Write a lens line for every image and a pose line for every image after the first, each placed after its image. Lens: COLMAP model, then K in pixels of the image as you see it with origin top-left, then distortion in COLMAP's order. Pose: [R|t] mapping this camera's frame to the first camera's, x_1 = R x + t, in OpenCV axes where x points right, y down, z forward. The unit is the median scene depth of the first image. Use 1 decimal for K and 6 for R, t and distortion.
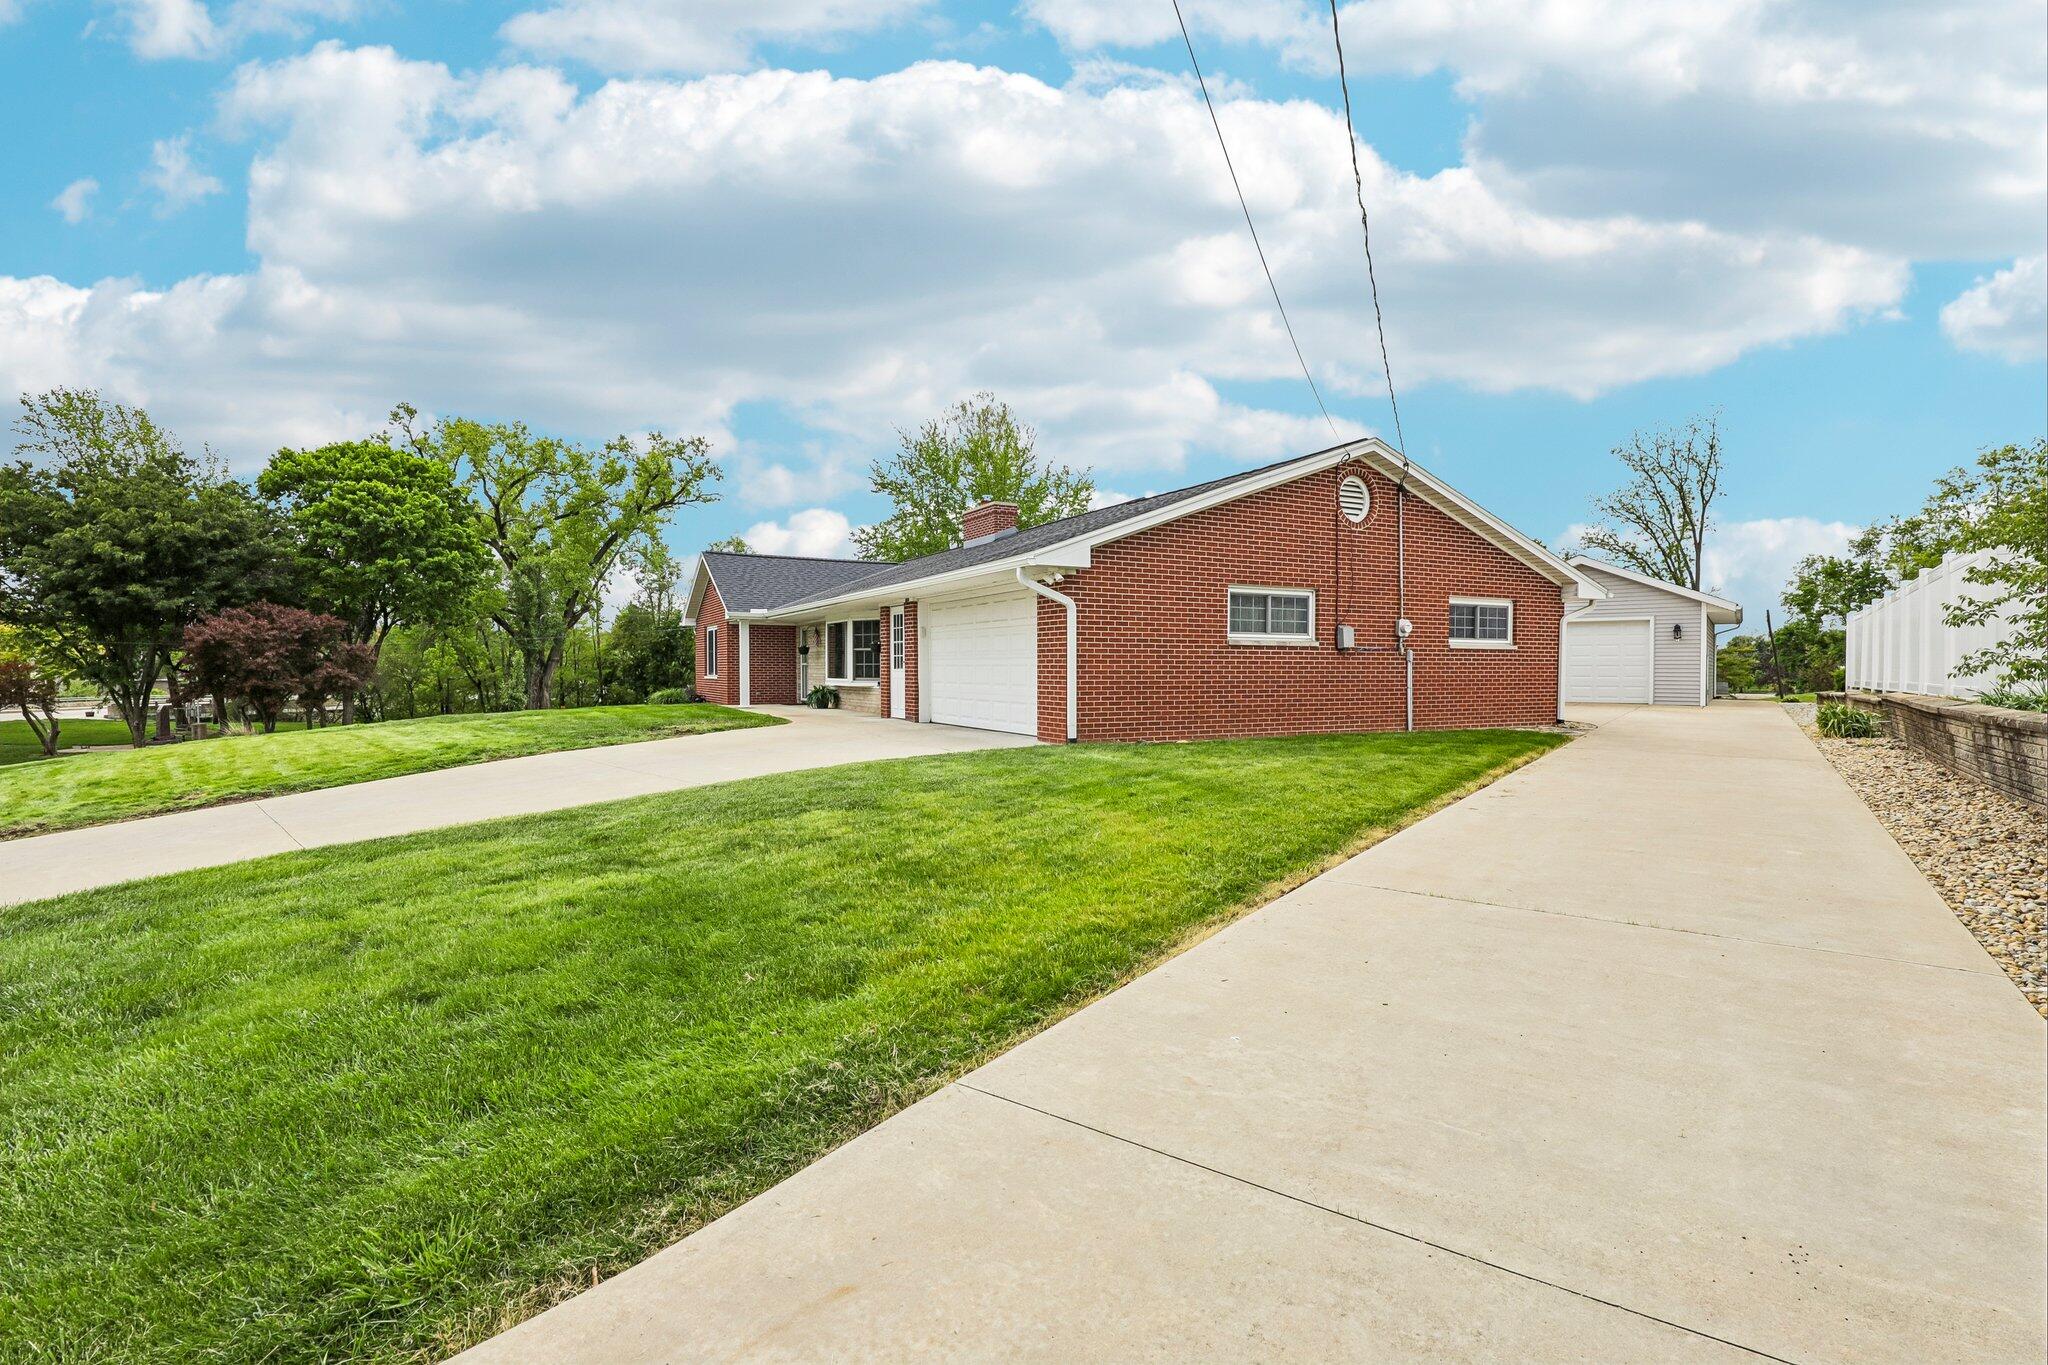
lens RADIAL K [[948.2, 0, 1024.0], [0, 948.2, 682.5], [0, 0, 1]] dist [-0.002433, -0.000311]
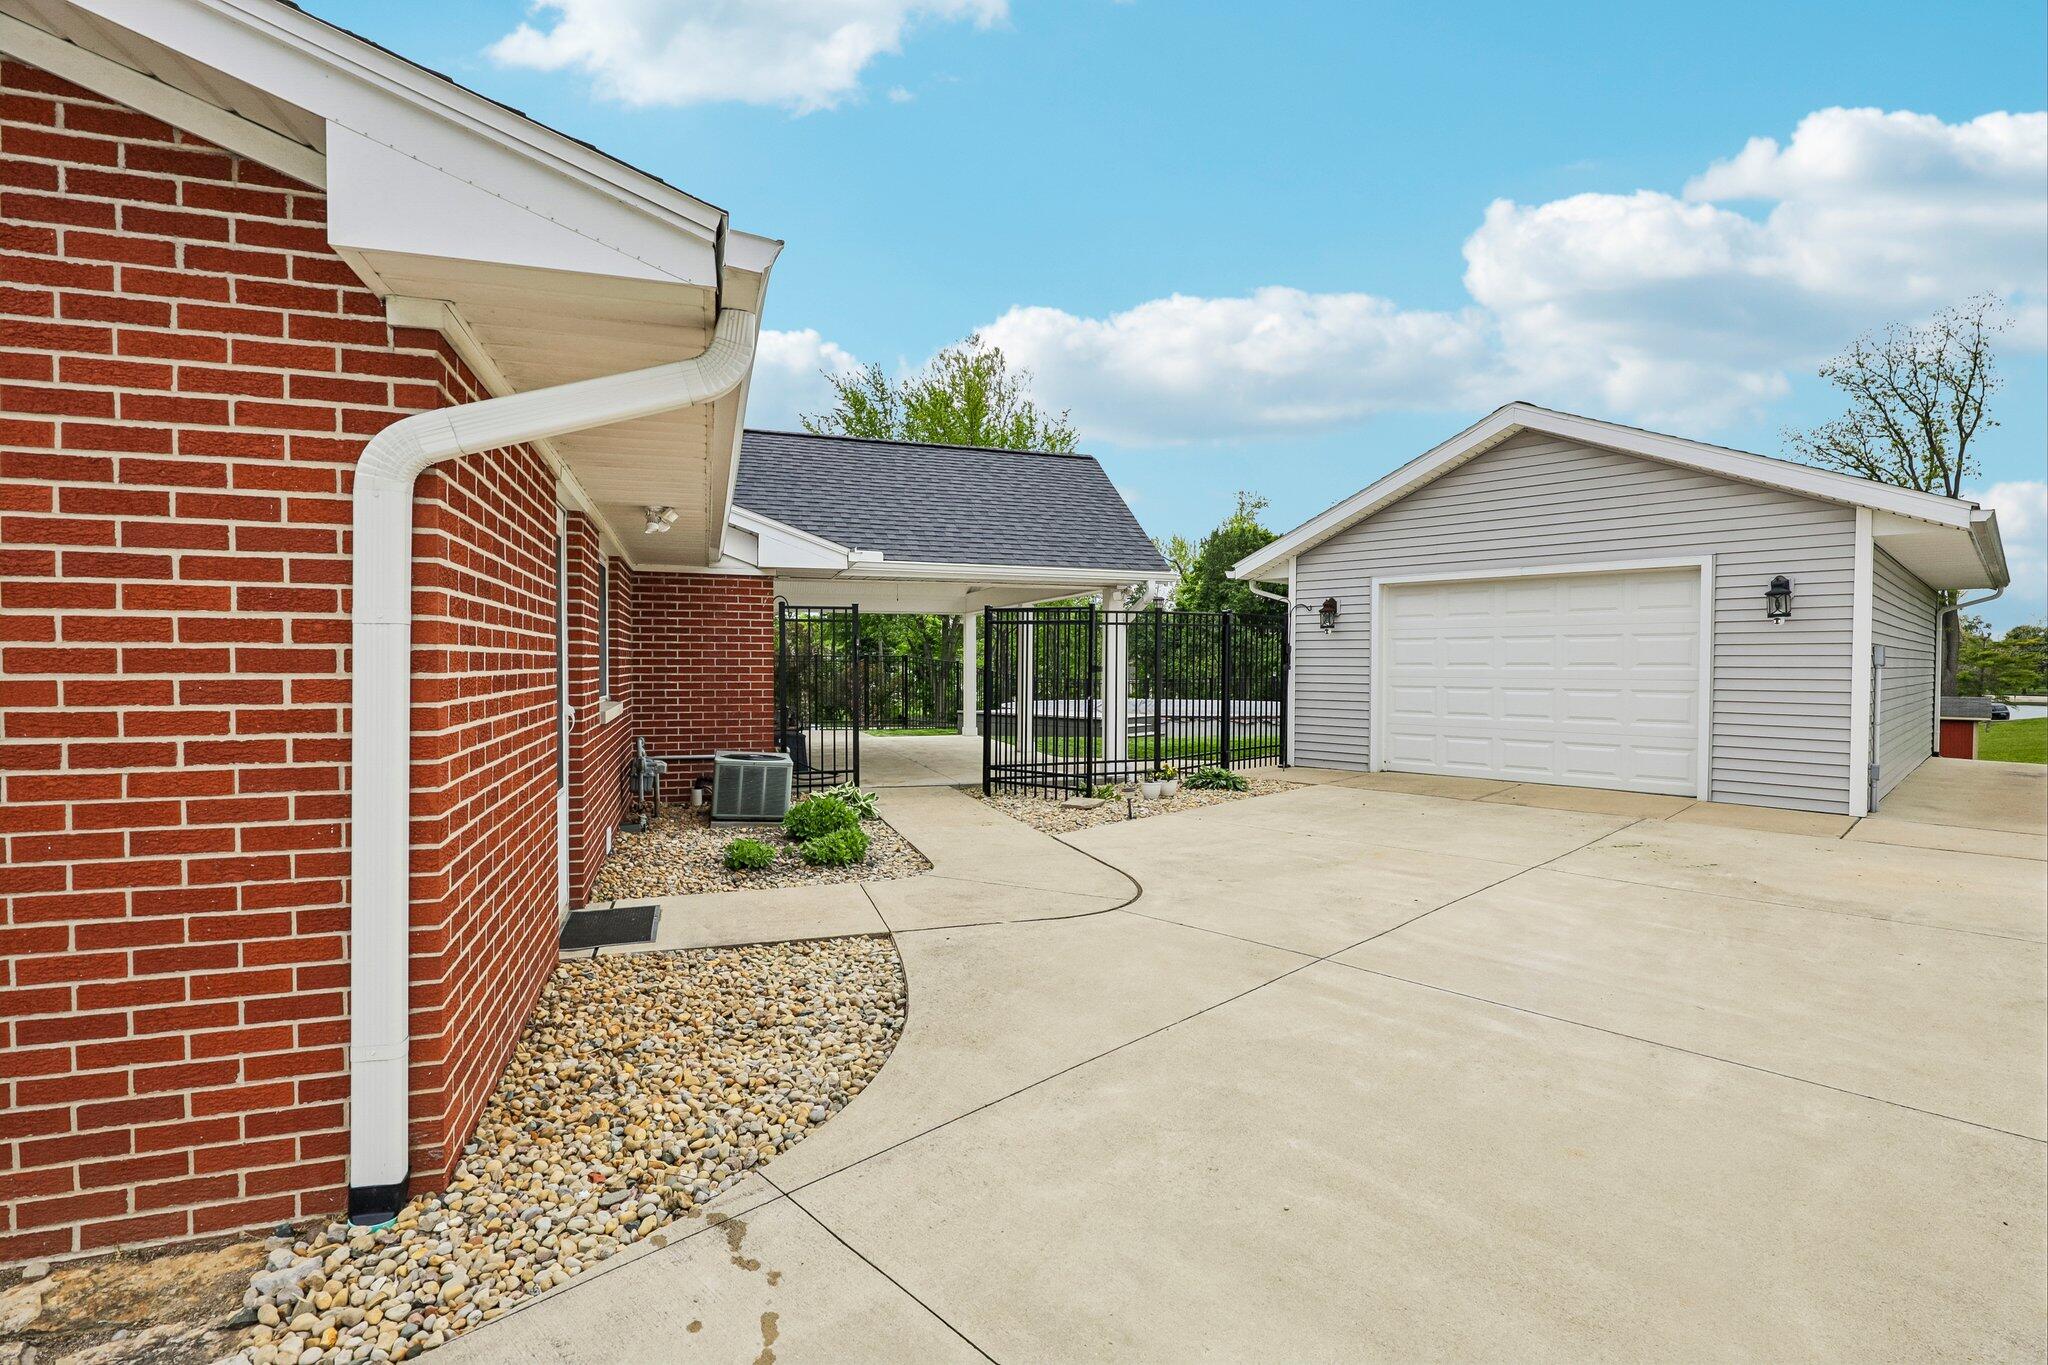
lens RADIAL K [[975.4, 0, 1024.0], [0, 975.4, 682.5], [0, 0, 1]] dist [-0.000596, 0.000060]
pose [[0.988761, 0.006570, -0.149363, 0.133802], [-0.005695, 0.999964, 0.006289, -0.006602], [0.149399, -0.005368, 0.988762, 0.172746]]
